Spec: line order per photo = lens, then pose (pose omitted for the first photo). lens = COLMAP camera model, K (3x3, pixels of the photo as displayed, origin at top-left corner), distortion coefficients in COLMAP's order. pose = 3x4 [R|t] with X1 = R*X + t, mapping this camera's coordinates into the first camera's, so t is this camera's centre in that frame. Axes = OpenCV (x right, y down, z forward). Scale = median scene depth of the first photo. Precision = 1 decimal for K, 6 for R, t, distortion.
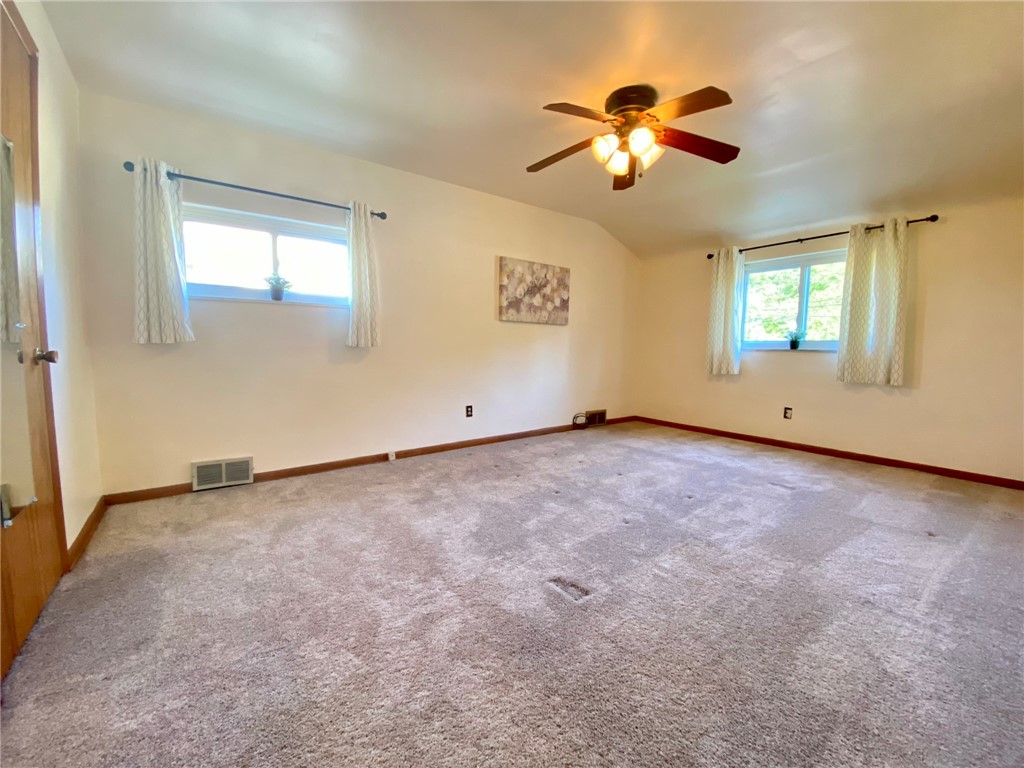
lens RADIAL K [[410.6, 0, 505.5], [0, 410.6, 383.9], [0, 0, 1]] dist [0.012949, -0.017966]
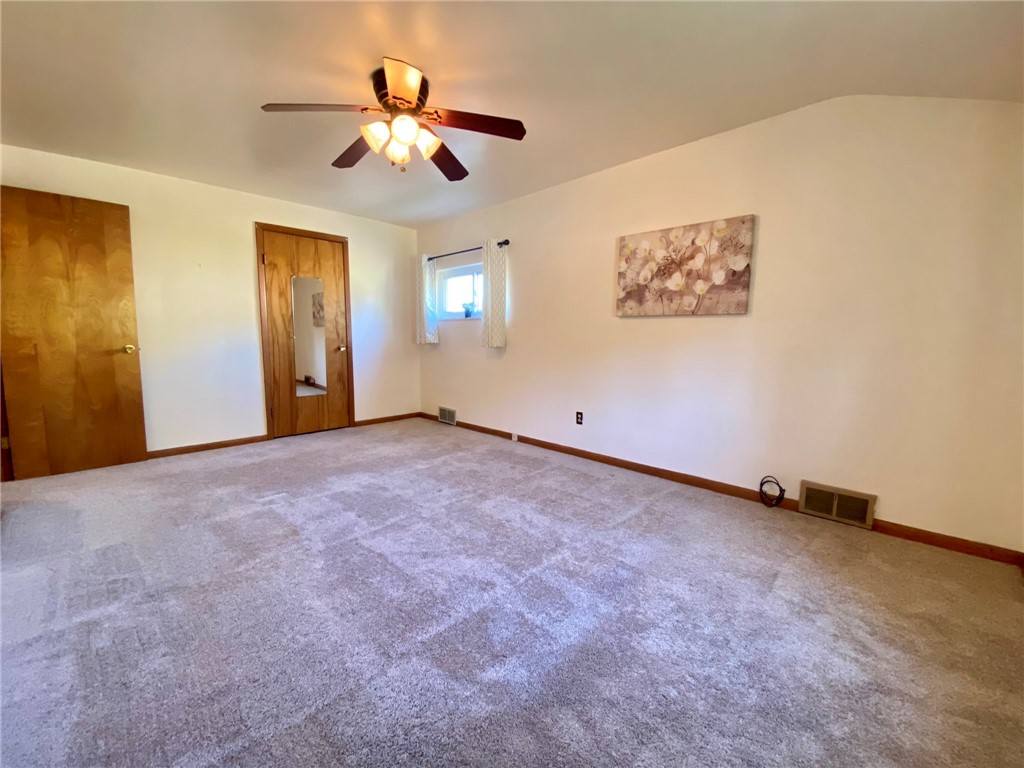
lens RADIAL K [[410.6, 0, 505.5], [0, 410.6, 383.9], [0, 0, 1]] dist [0.012949, -0.017966]
pose [[0.141809, 0.098151, -0.985016, 0.753664], [-0.101569, 0.991263, 0.084151, -0.066607], [0.984669, 0.088114, 0.150539, 0.655247]]
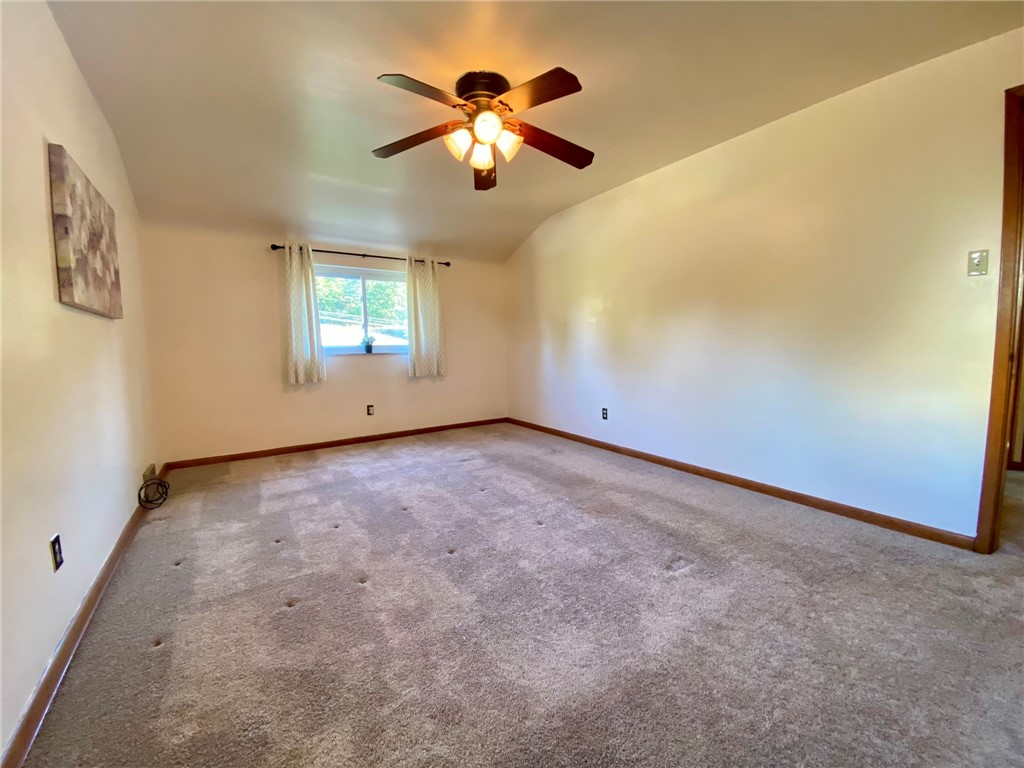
lens RADIAL K [[410.6, 0, 505.5], [0, 410.6, 383.9], [0, 0, 1]] dist [0.012949, -0.017966]
pose [[0.037341, -0.104733, 0.993799, -0.389508], [0.105102, 0.989389, 0.100319, -0.070360], [-0.993760, 0.100704, 0.047952, 0.555269]]
